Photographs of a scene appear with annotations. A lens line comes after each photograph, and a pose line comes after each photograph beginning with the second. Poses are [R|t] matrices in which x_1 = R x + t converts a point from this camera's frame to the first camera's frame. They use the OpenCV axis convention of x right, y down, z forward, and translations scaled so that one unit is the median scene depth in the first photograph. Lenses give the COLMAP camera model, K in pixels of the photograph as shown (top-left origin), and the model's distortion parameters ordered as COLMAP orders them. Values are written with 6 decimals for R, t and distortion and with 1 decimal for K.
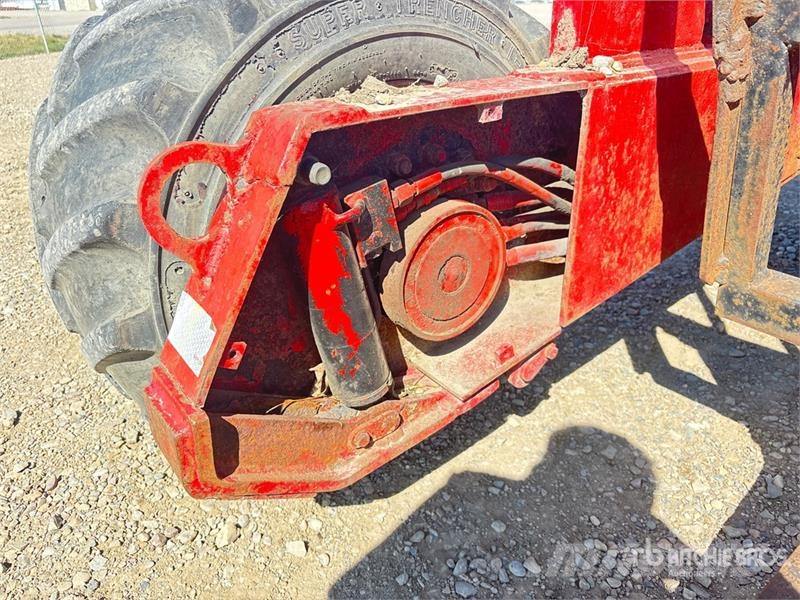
lens RADIAL K [[597.3, 0, 399.0], [0, 597.3, 314.7], [0, 0, 1]] dist [0.045263, -0.068989]
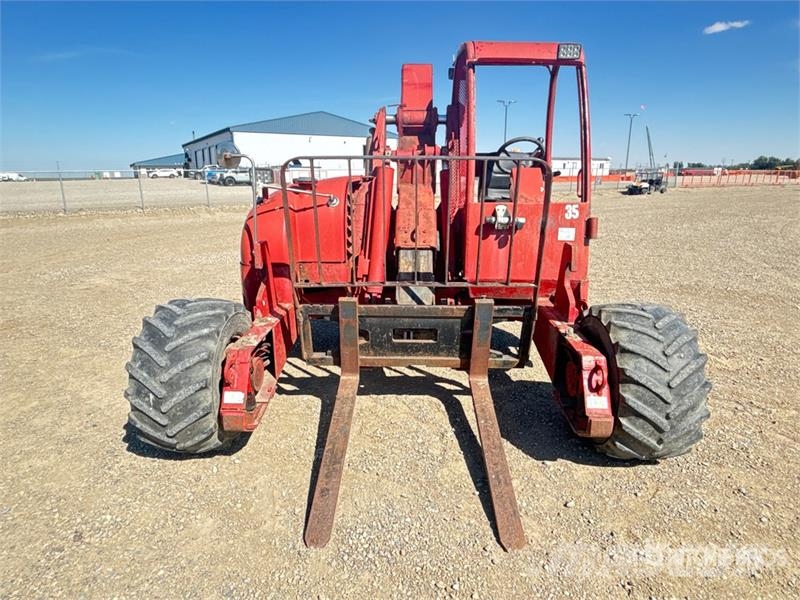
lens RADIAL K [[478.0, 0, 398.5], [0, 478.0, 301.5], [0, 0, 1]] dist [0.001540, -0.003175]
pose [[0.615501, -0.188975, 0.765145, -1.888599], [0.358979, 0.931497, -0.058711, 0.009088], [-0.701636, 0.310808, 0.641175, -2.144618]]
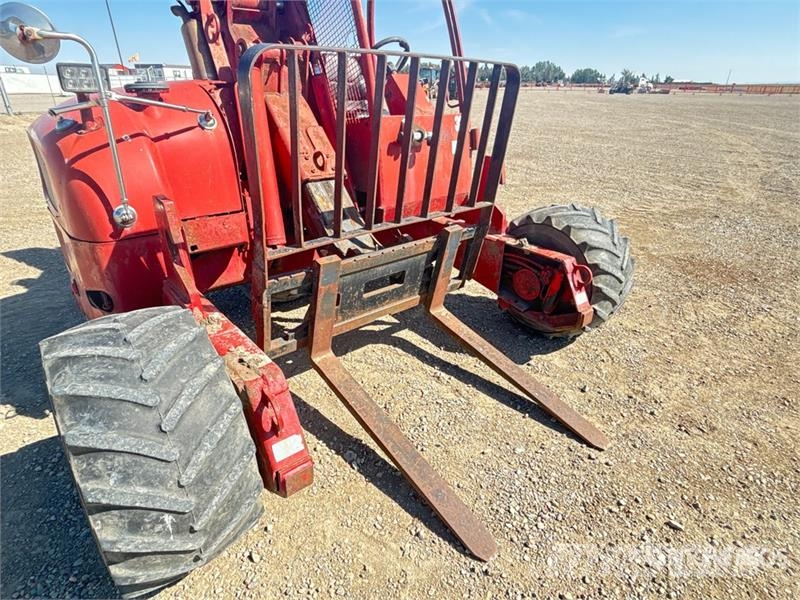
lens RADIAL K [[452.9, 0, 404.6], [0, 452.9, 302.5], [0, 0, 1]] dist [-0.000885, -0.000536]
pose [[-0.076363, -0.416772, 0.905798, -1.784173], [0.455064, 0.793750, 0.403581, -1.003377], [-0.887179, 0.443014, 0.129045, -0.139377]]
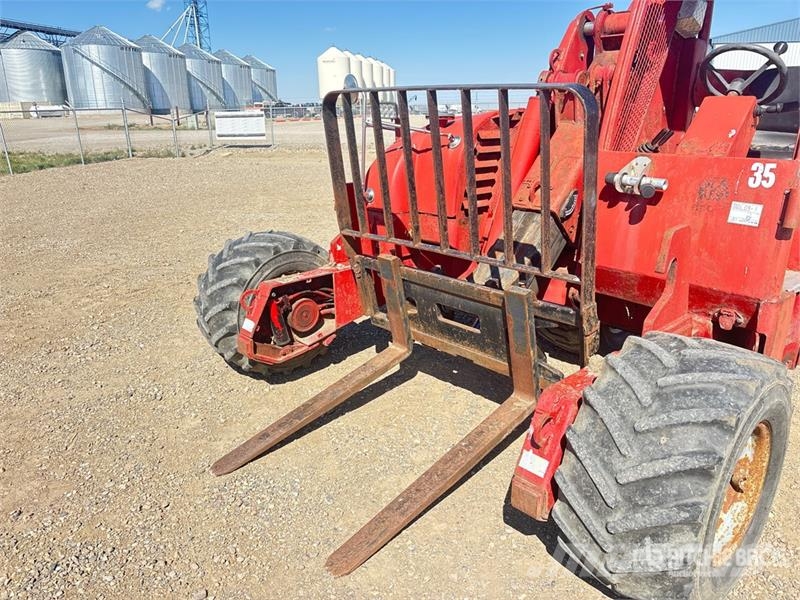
lens RADIAL K [[597.3, 0, 399.0], [0, 597.3, 314.7], [0, 0, 1]] dist [0.045263, -0.068989]
pose [[0.992687, -0.030212, 0.116876, 0.273271], [0.047473, 0.987870, -0.147849, 0.612673], [-0.110992, 0.152316, 0.982080, -3.385252]]
